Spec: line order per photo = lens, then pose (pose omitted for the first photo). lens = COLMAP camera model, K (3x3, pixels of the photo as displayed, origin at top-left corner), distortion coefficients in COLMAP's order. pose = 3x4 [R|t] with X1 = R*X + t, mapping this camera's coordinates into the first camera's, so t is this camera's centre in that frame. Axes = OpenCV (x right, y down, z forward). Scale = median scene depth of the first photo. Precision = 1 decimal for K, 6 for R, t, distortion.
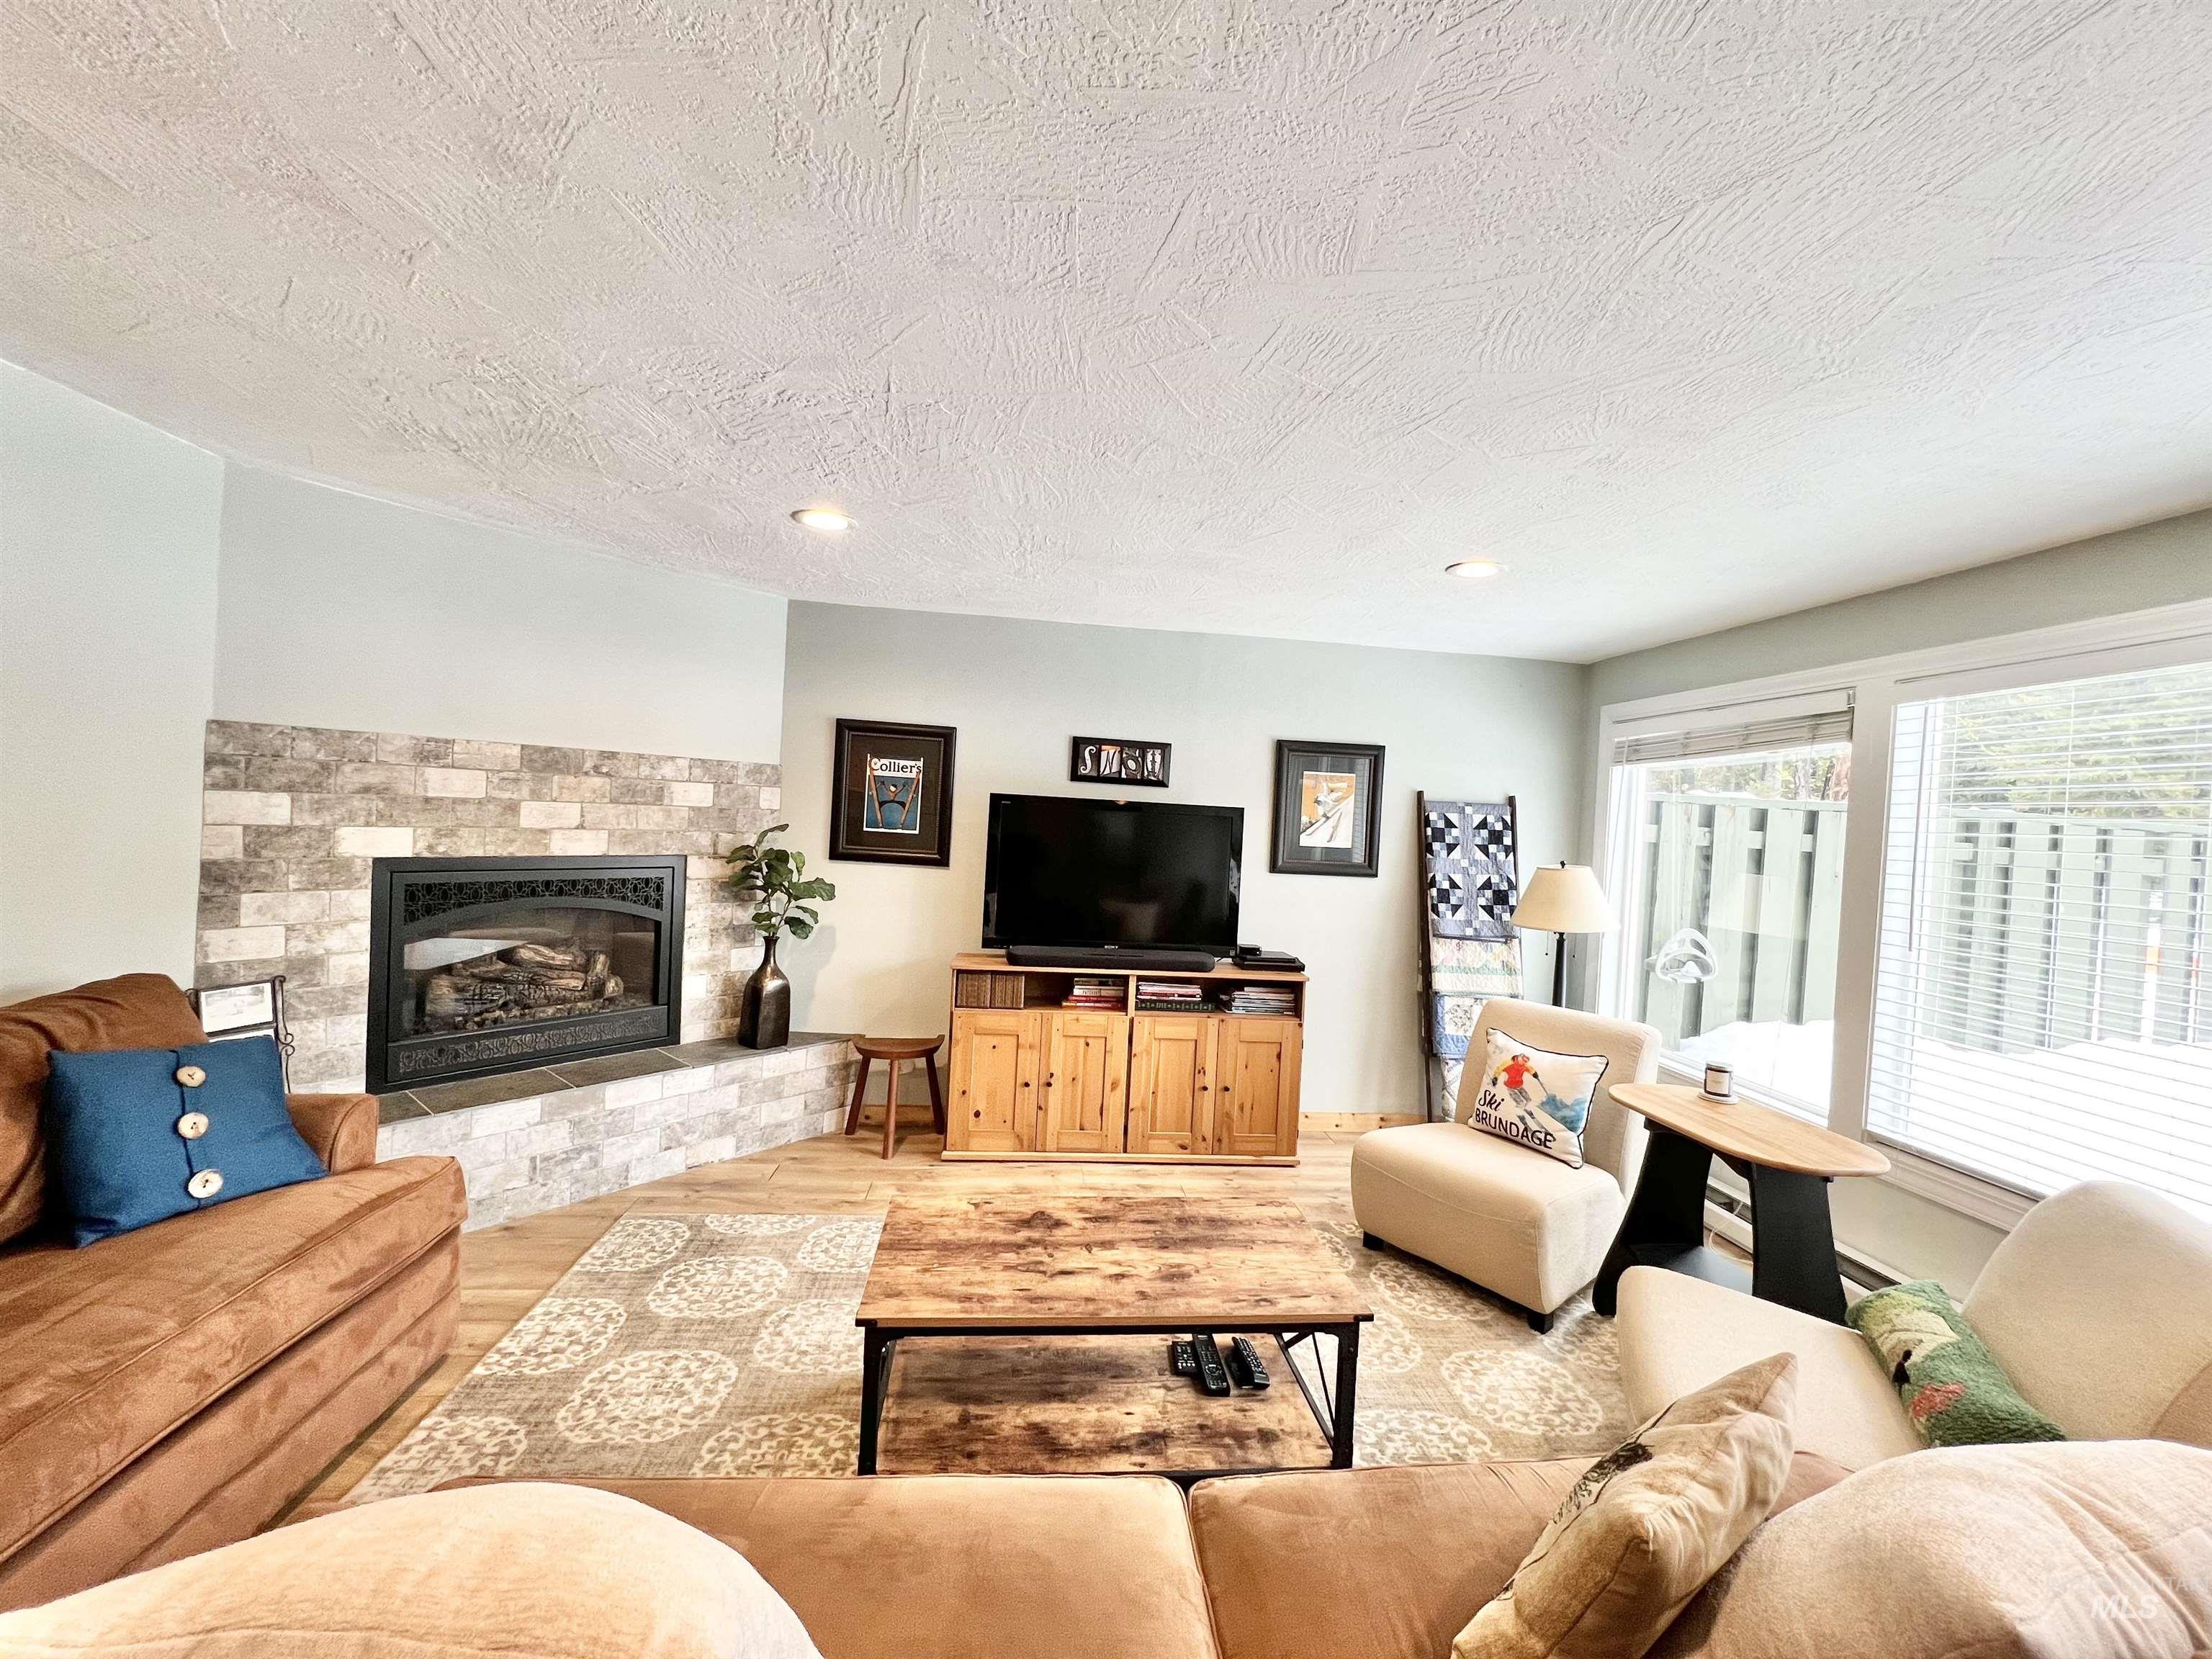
lens RADIAL K [[885.1, 0, 1108.2], [0, 885.1, 830.4], [0, 0, 1]] dist [0.000237, -0.000232]
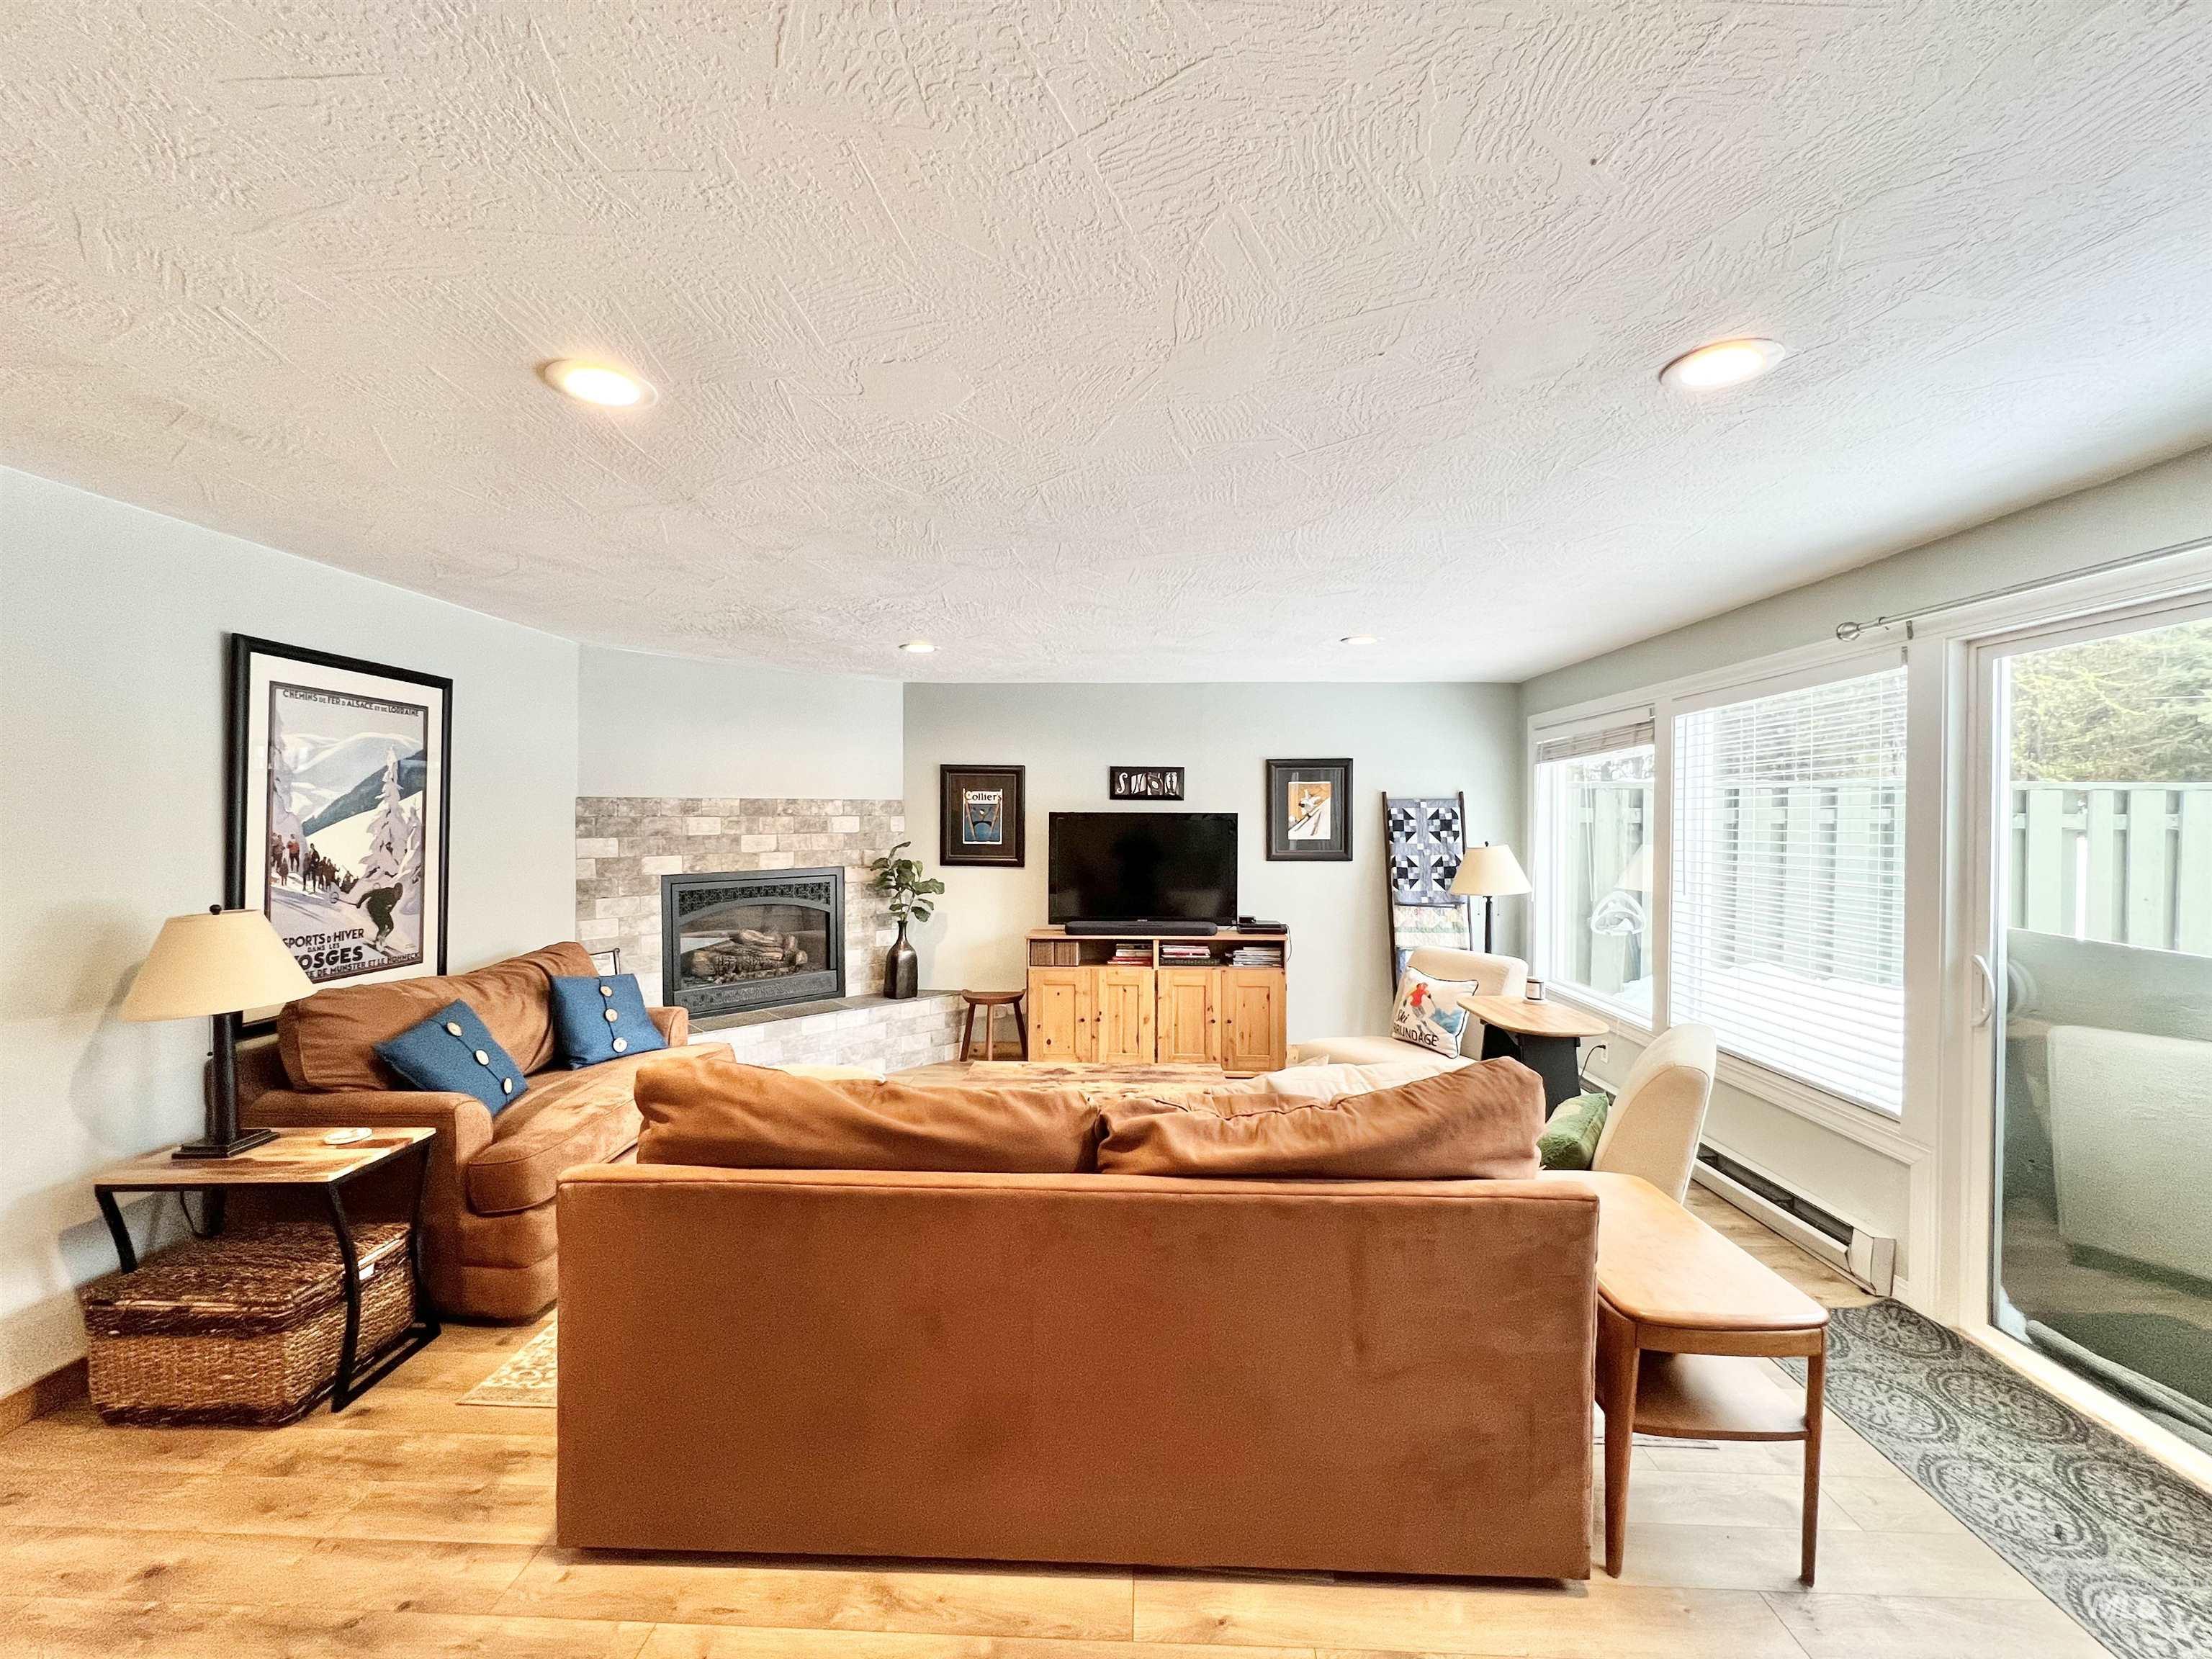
lens RADIAL K [[885.1, 0, 1108.1], [0, 885.1, 830.3], [0, 0, 1]] dist [0.000237, -0.000232]
pose [[0.988786, -0.049639, -0.140851, 0.157434], [0.049037, 0.998767, -0.007746, 0.001408], [0.141062, 0.000752, 0.990000, -0.371033]]
